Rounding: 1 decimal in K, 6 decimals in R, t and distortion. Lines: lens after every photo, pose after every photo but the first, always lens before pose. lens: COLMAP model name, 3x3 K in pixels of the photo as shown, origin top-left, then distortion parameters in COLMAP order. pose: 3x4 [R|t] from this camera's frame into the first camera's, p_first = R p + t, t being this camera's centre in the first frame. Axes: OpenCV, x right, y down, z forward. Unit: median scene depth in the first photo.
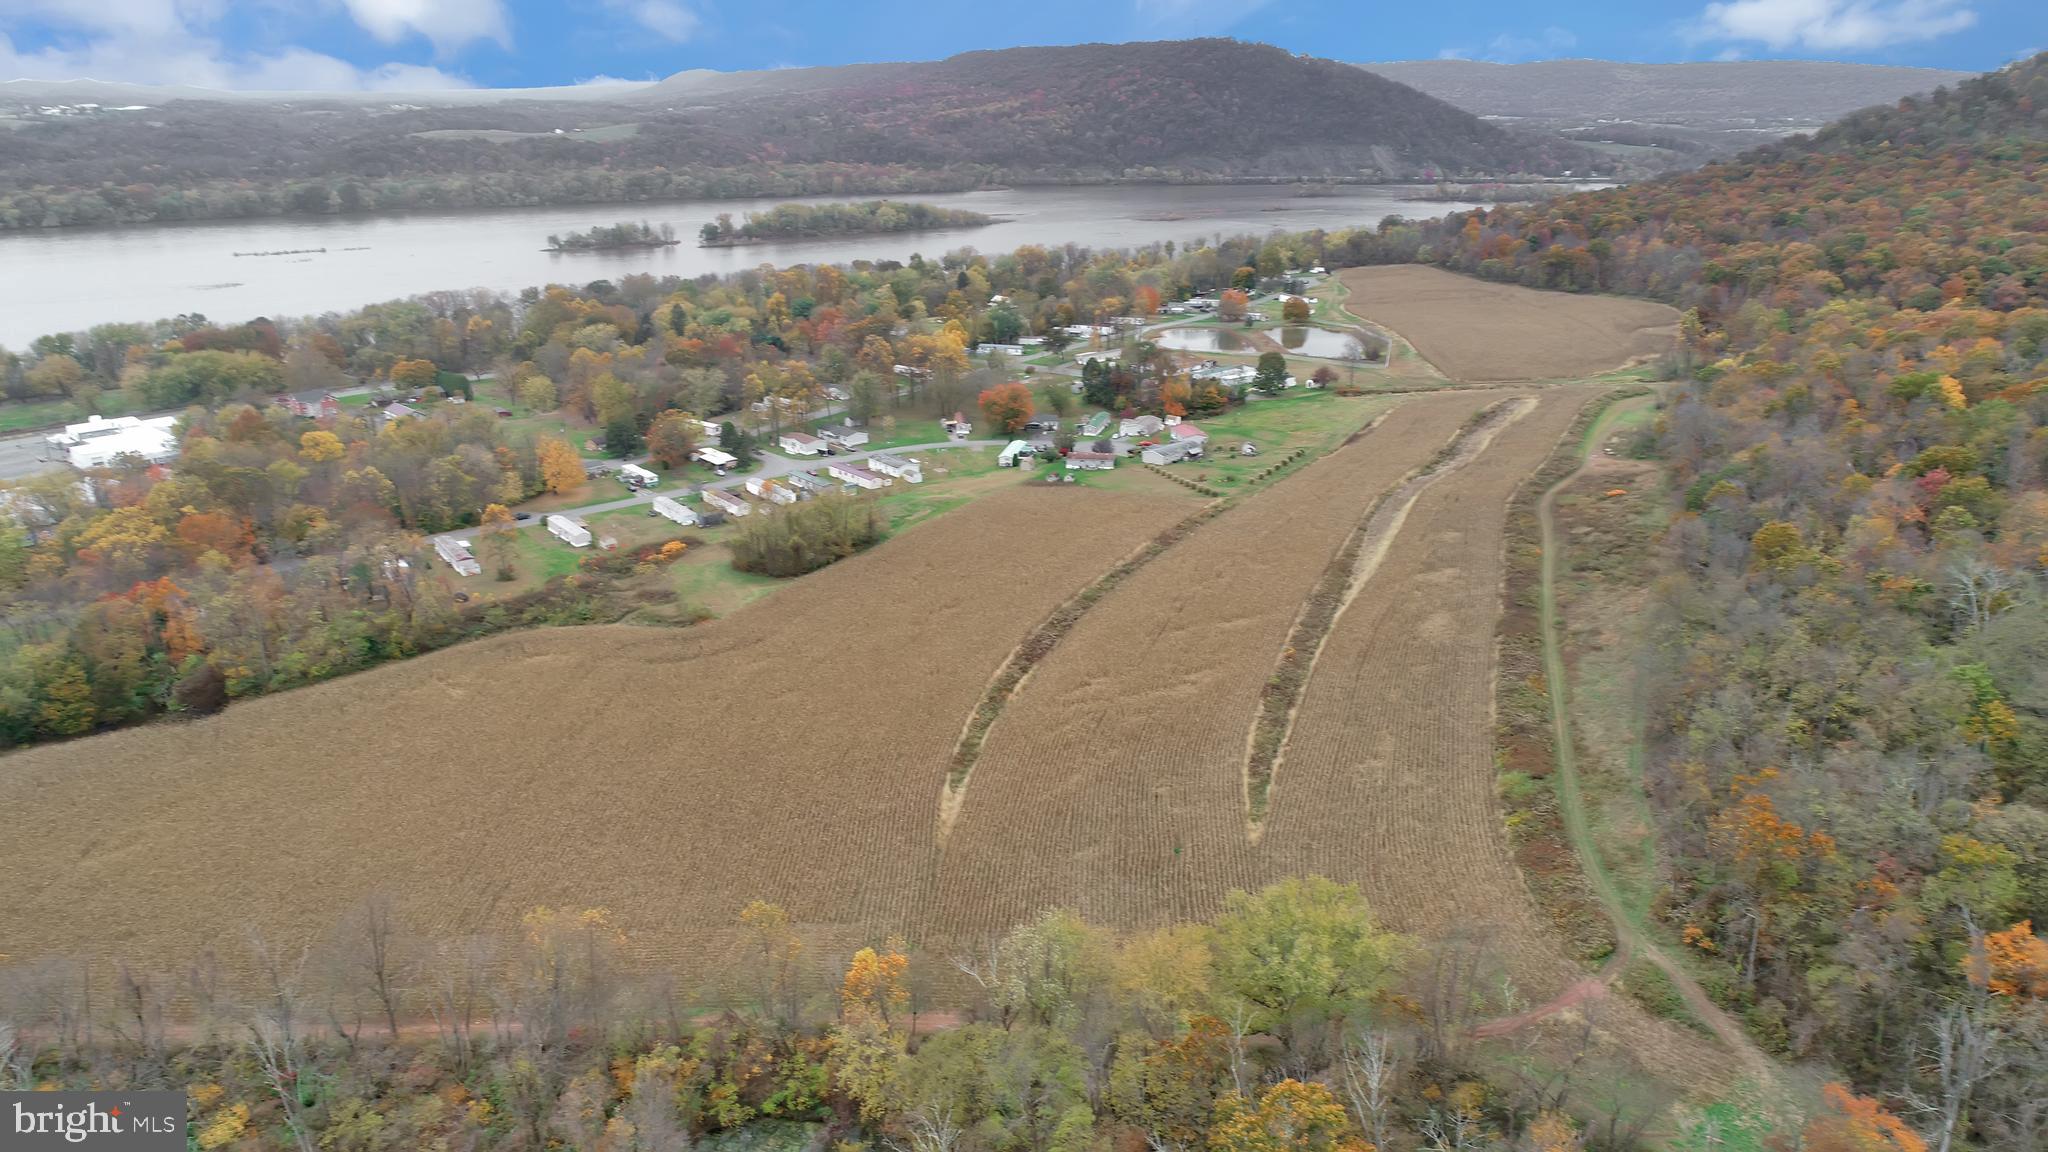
lens RADIAL K [[1362.2, 0, 1024.0], [0, 1362.2, 576.0], [0, 0, 1]] dist [-0.007350, 0.001107]
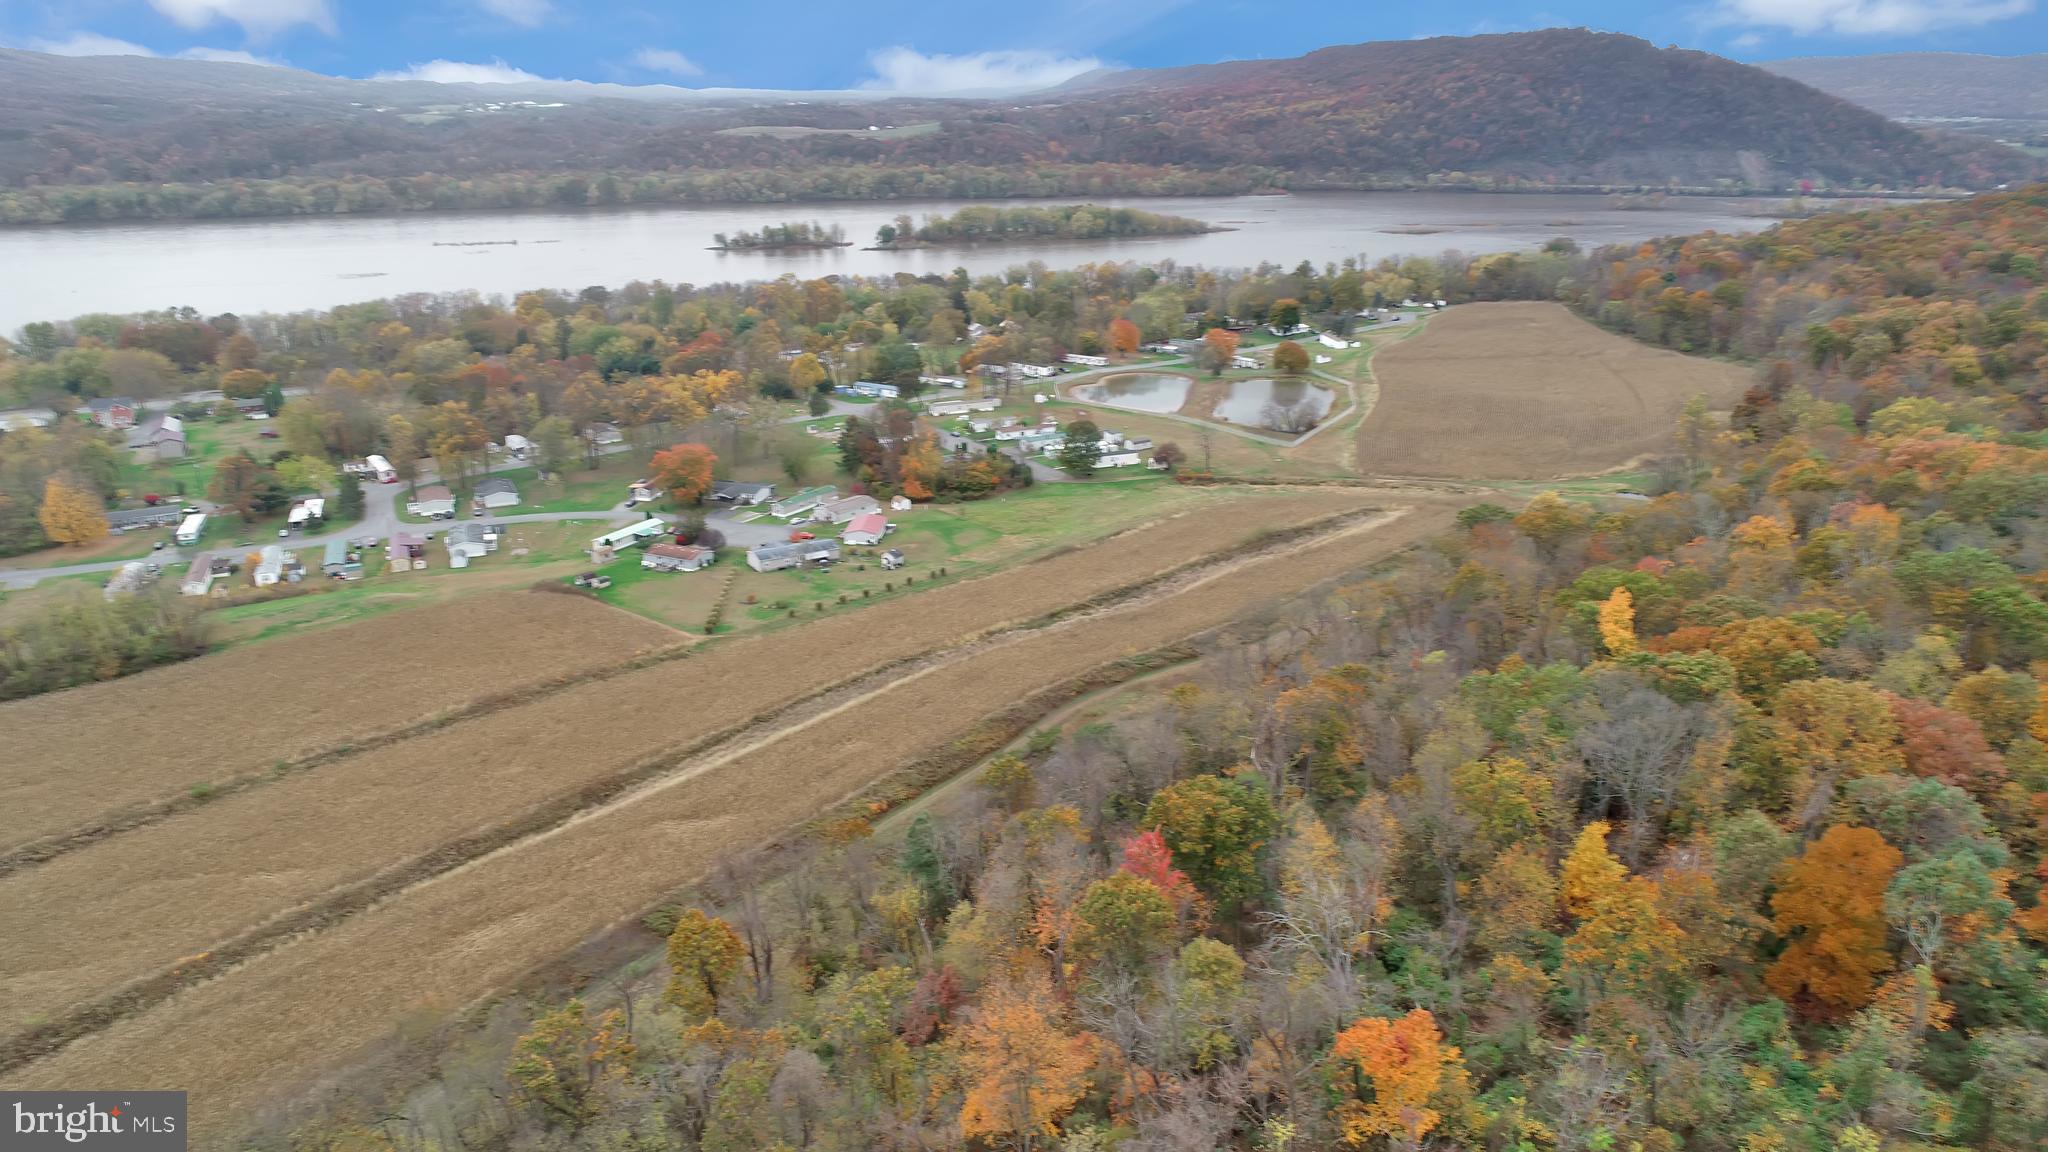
lens RADIAL K [[1362.2, 0, 1024.0], [0, 1362.2, 576.0], [0, 0, 1]] dist [-0.007350, 0.001107]
pose [[0.957429, 0.094733, -0.272682, 0.126244], [-0.094517, 0.995425, 0.013959, -0.028985], [0.272757, 0.012408, 0.962003, 0.085907]]
